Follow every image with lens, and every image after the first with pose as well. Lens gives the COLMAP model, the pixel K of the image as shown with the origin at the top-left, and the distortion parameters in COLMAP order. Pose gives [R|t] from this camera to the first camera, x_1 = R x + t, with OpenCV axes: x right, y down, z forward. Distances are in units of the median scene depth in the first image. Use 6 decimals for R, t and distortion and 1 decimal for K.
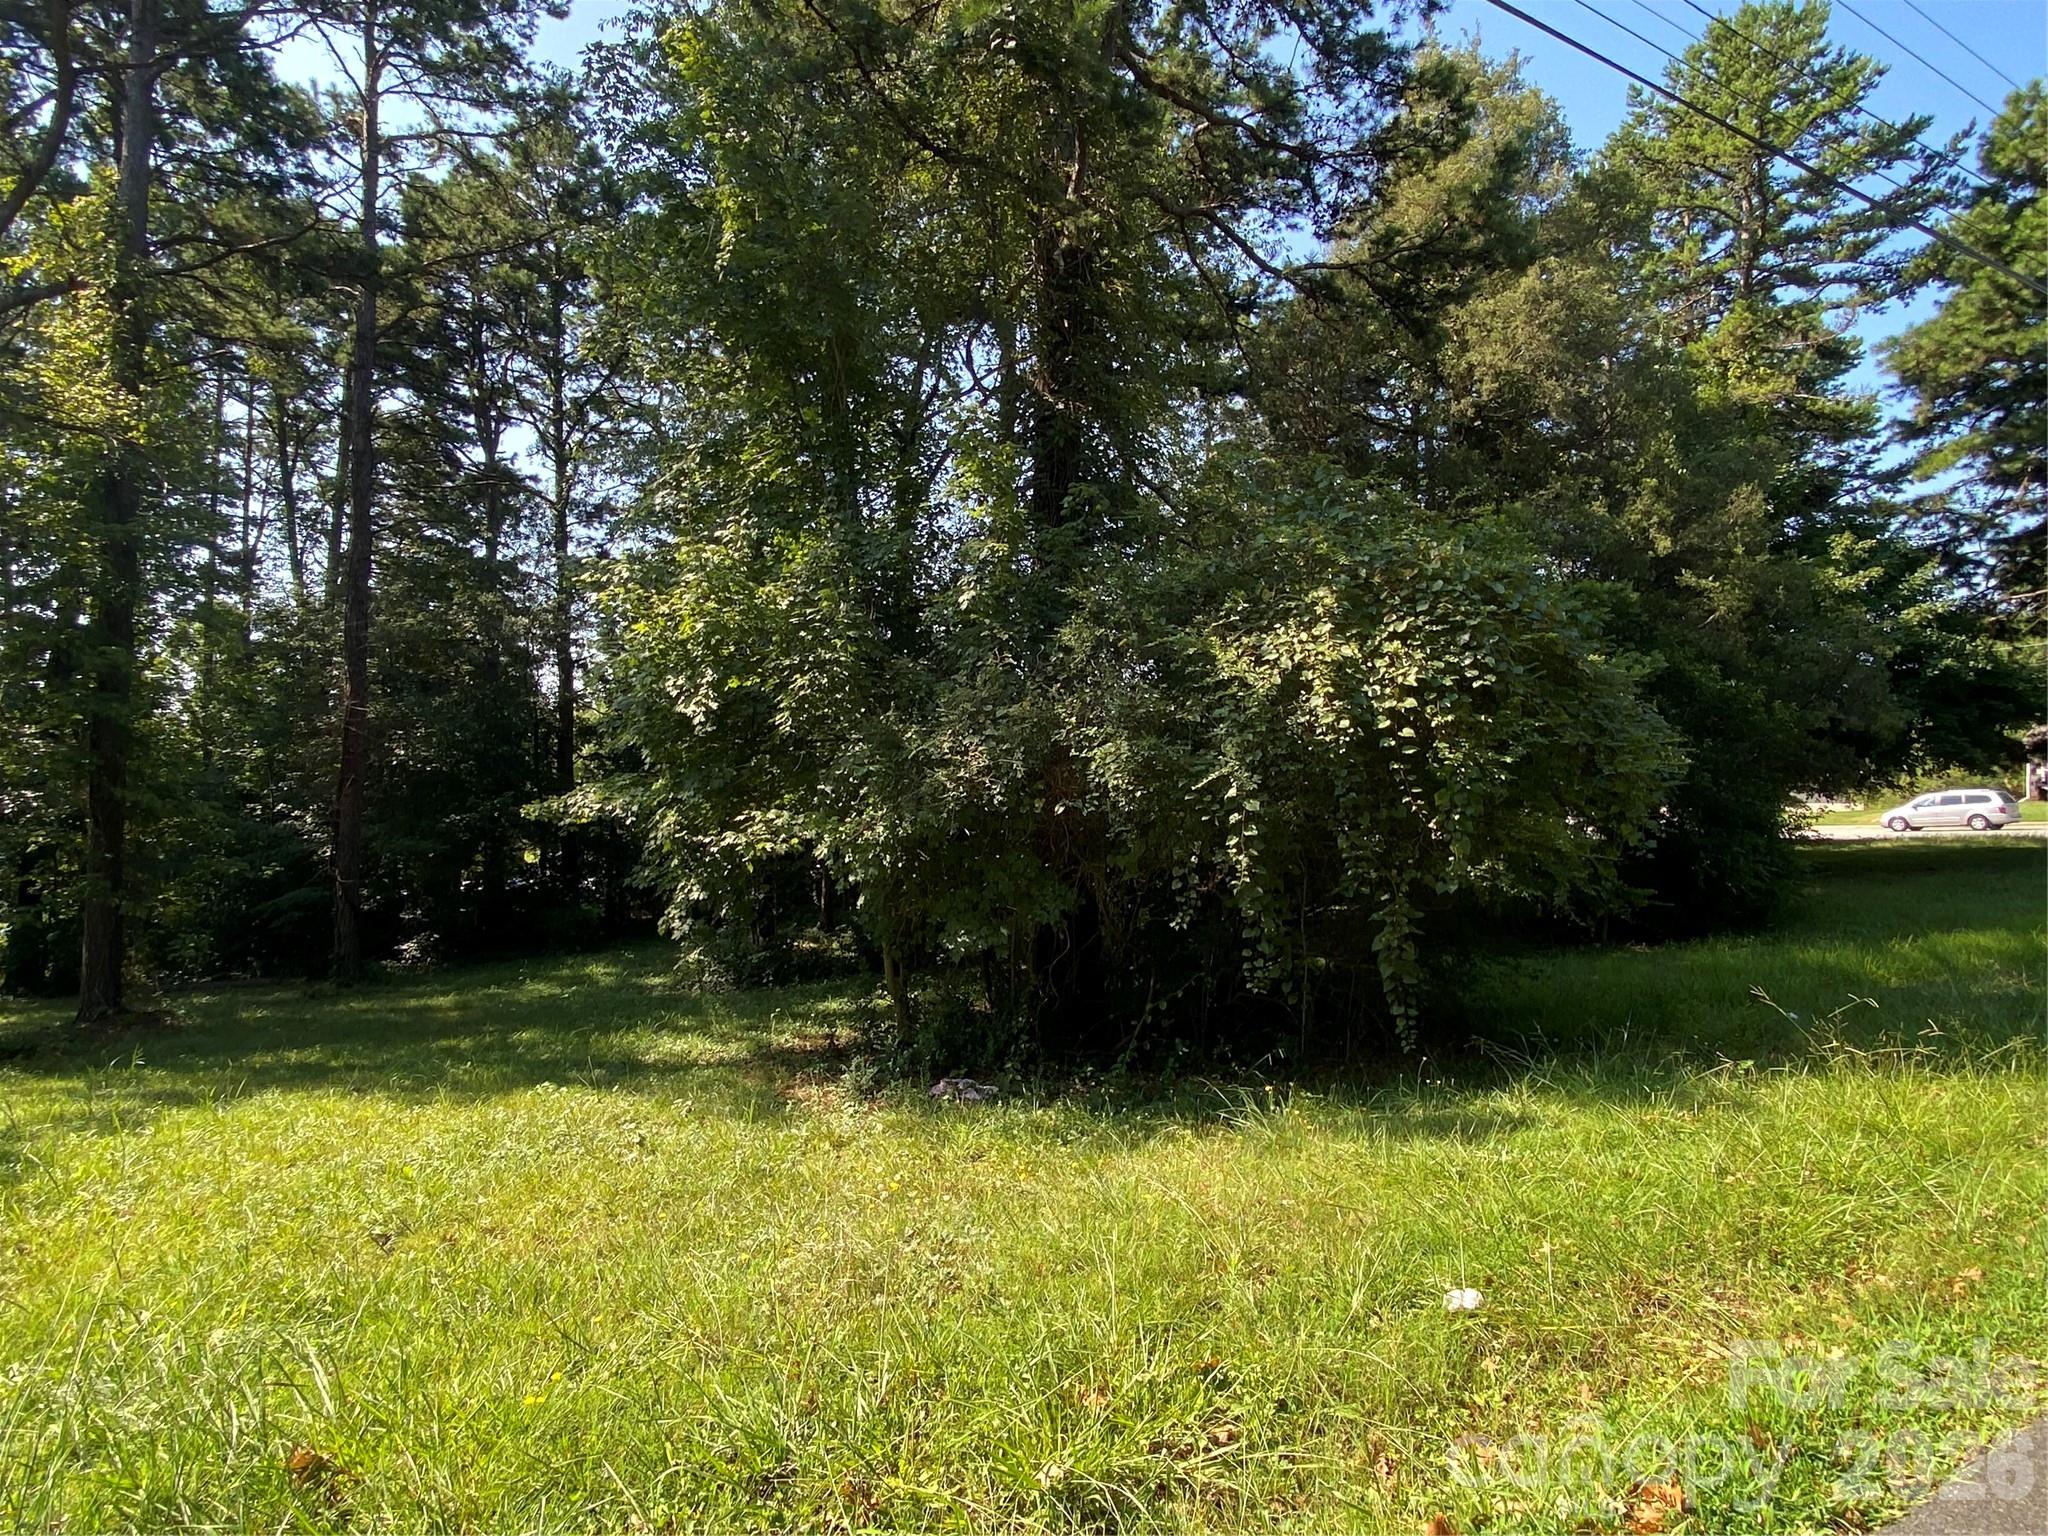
lens RADIAL K [[1130.0, 0, 1000.9], [0, 1130.0, 771.2], [0, 0, 1]] dist [-0.020791, -0.002330]
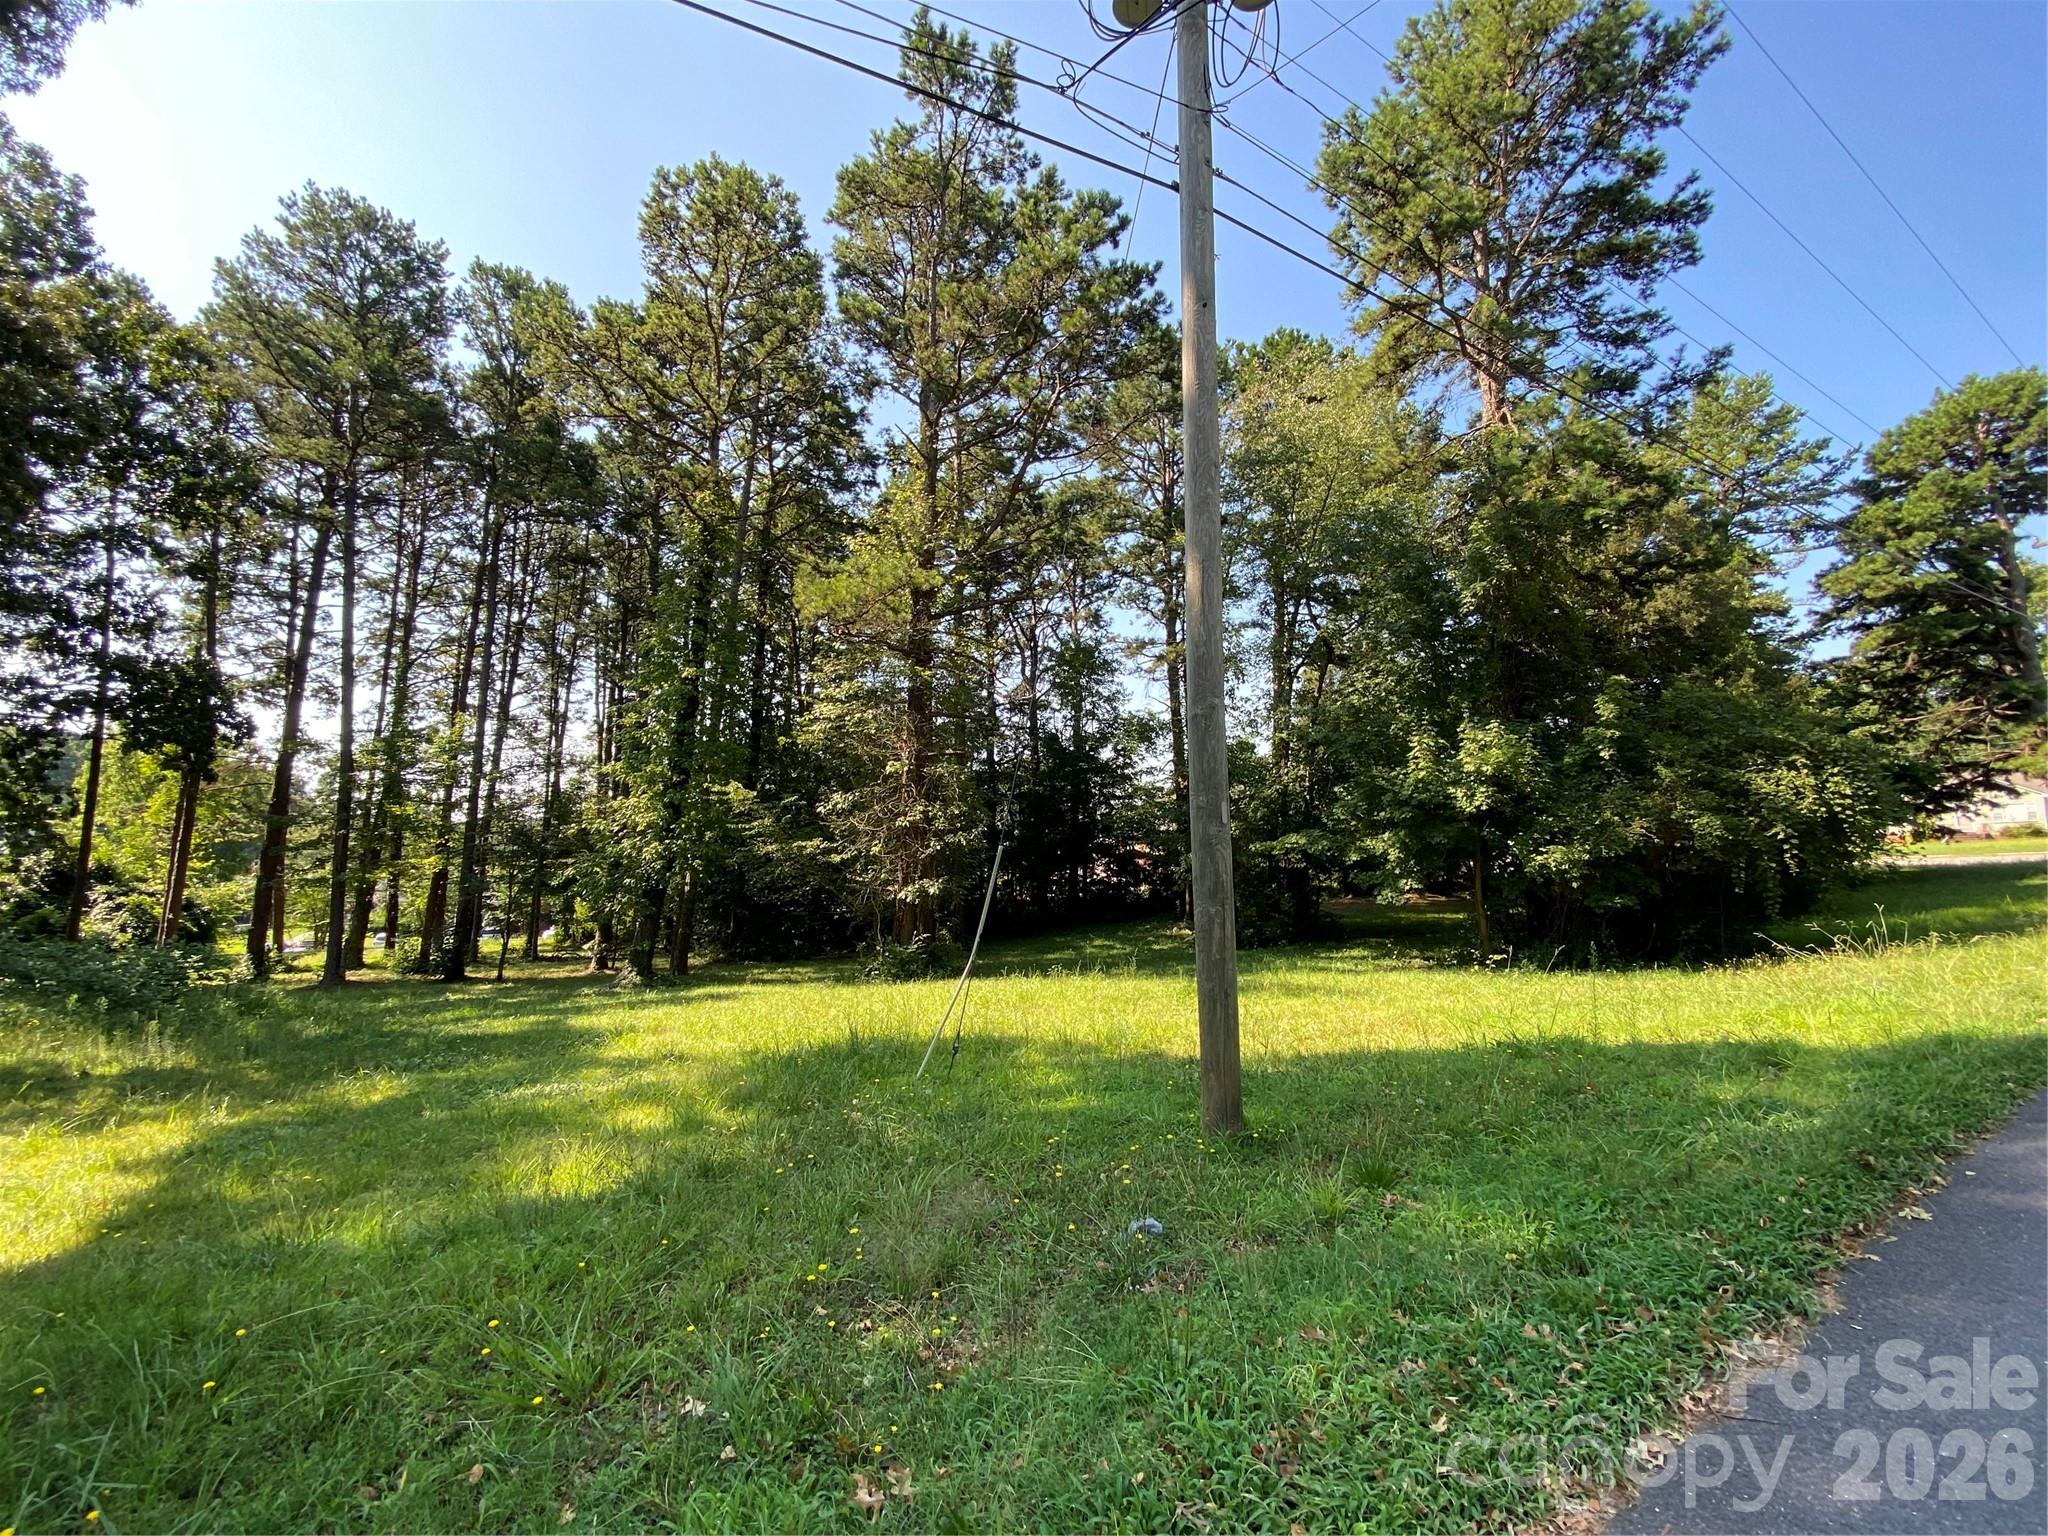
lens RADIAL K [[858.7, 0, 1028.6], [0, 858.7, 762.2], [0, 0, 1]] dist [0.029672, -0.023476]
pose [[0.999675, -0.006626, 0.024620, -0.688698], [0.008521, 0.996942, -0.077683, -0.004922], [-0.024030, 0.077867, 0.996674, -0.414468]]
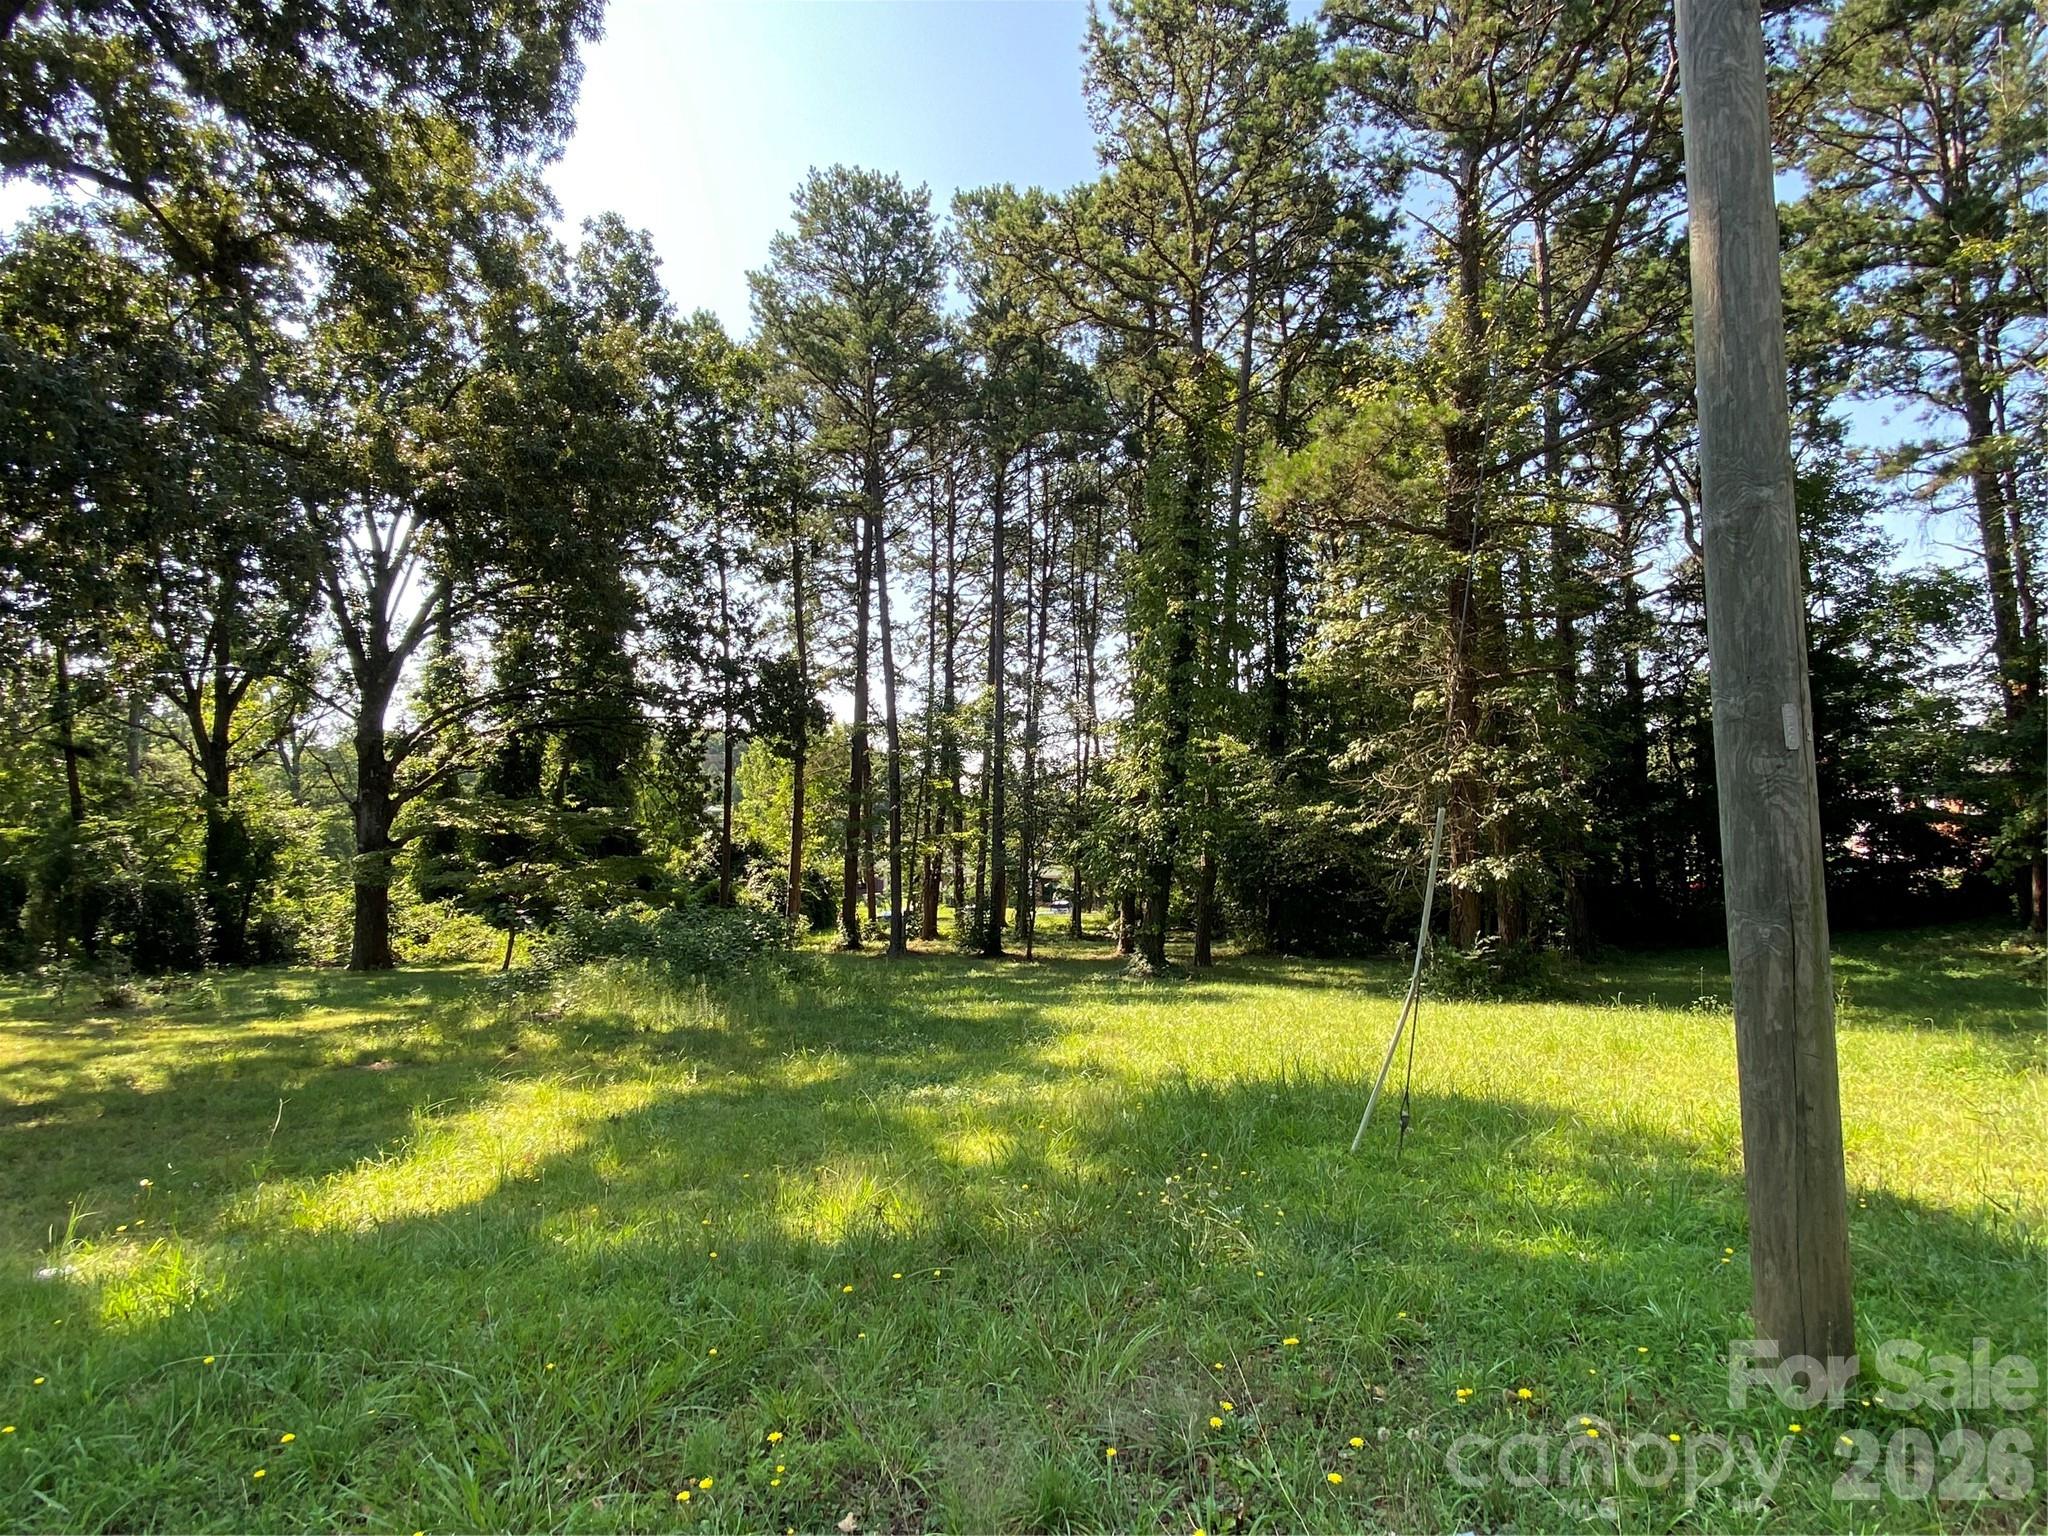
lens RADIAL K [[1049.5, 0, 1032.3], [0, 1049.5, 764.1], [0, 0, 1]] dist [0.073244, -0.061732]
pose [[0.834769, -0.055660, -0.547780, -0.587377], [0.039047, 0.998357, -0.041938, 0.000428], [0.549214, 0.013619, 0.835570, -0.291403]]
